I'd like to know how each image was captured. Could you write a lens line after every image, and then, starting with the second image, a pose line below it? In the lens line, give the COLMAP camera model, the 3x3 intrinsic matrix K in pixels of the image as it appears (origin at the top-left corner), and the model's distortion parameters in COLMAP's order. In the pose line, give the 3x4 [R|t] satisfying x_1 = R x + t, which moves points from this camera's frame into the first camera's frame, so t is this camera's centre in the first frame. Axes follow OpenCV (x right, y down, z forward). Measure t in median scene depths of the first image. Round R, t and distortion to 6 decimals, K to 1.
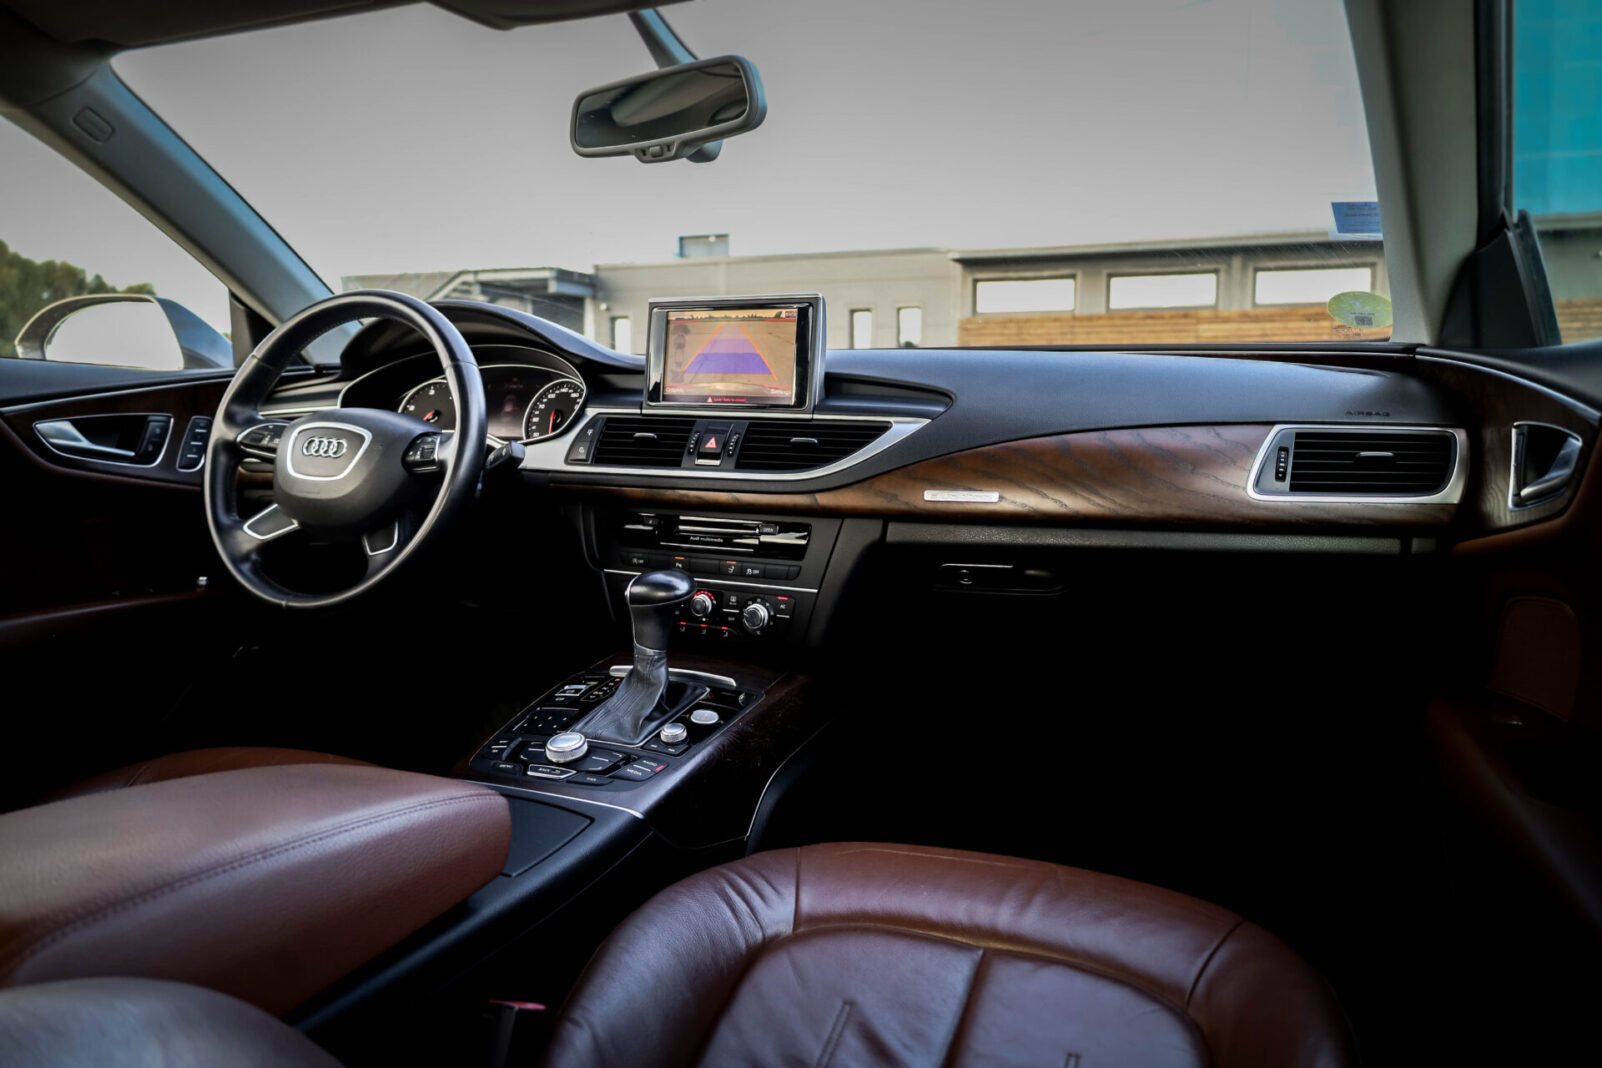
lens RADIAL K [[1102.1, 0, 824.7], [0, 1102.1, 546.4], [0, 0, 1]] dist [-0.000117, 0.014042]
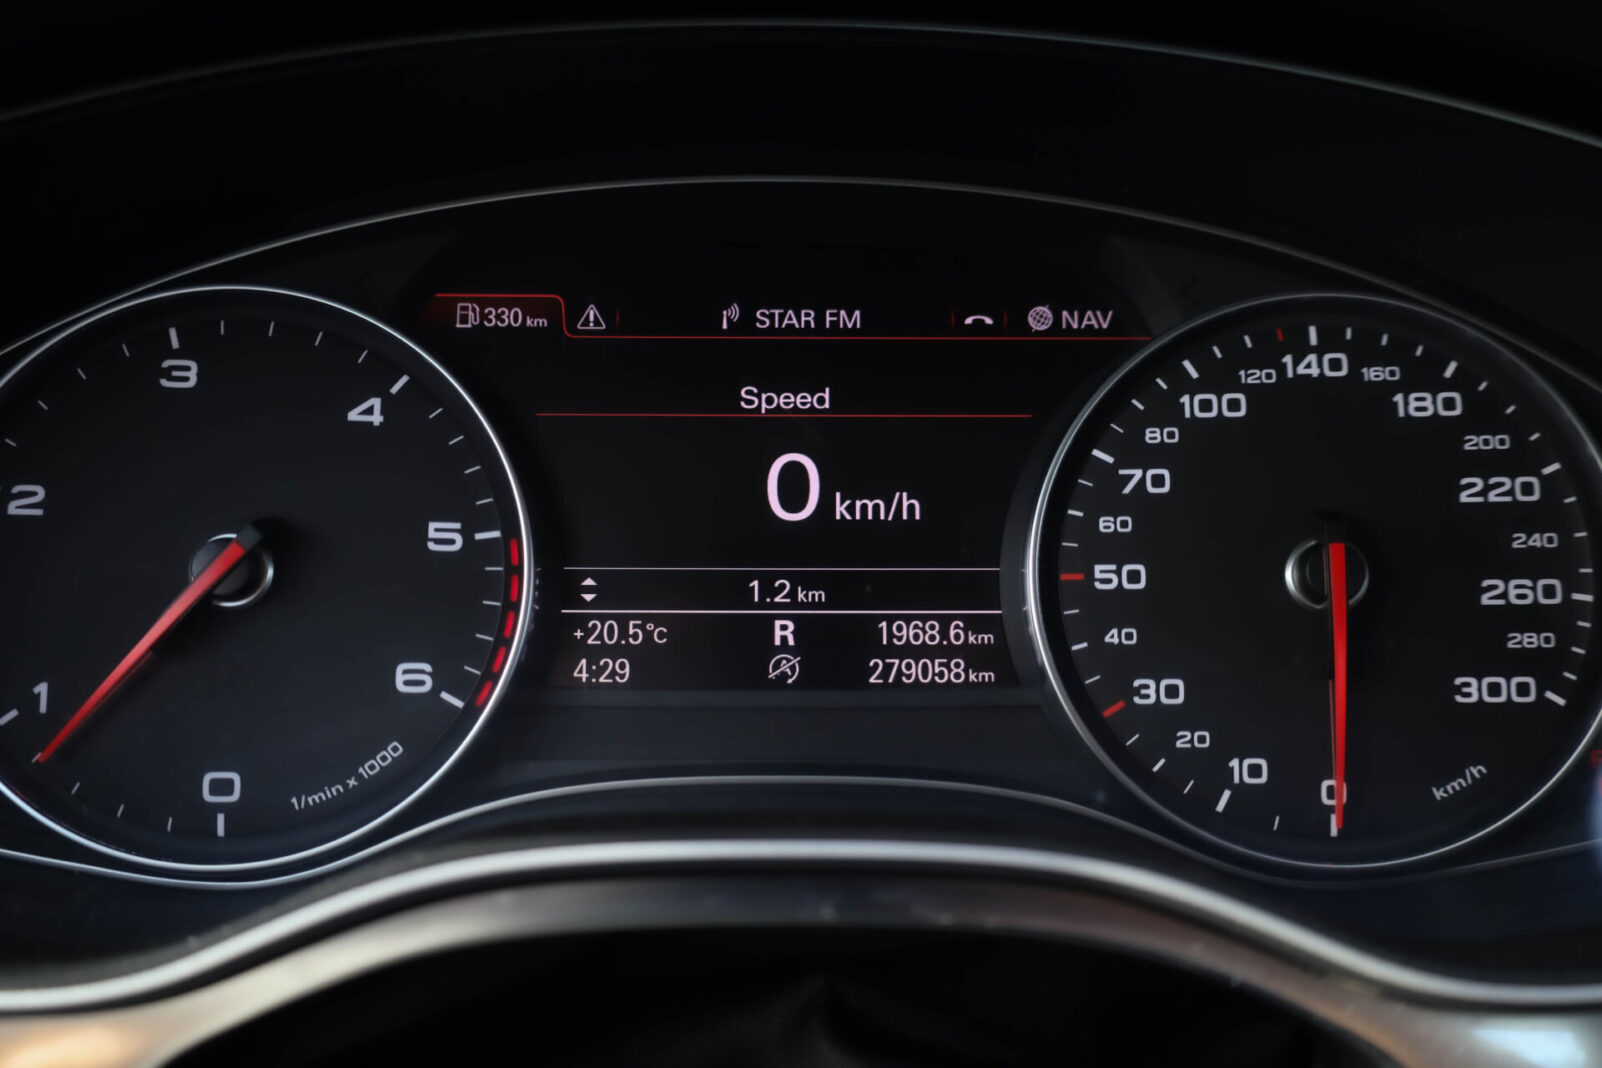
lens RADIAL K [[1719.4, 0, 800.9], [0, 1719.4, 536.5], [0, 0, 1]] dist [-0.007378, -0.012118]
pose [[0.926629, -0.077078, 0.367991, -0.431442], [0.044131, 0.994292, 0.097136, -0.162168], [-0.373378, -0.073769, 0.924742, 0.914245]]
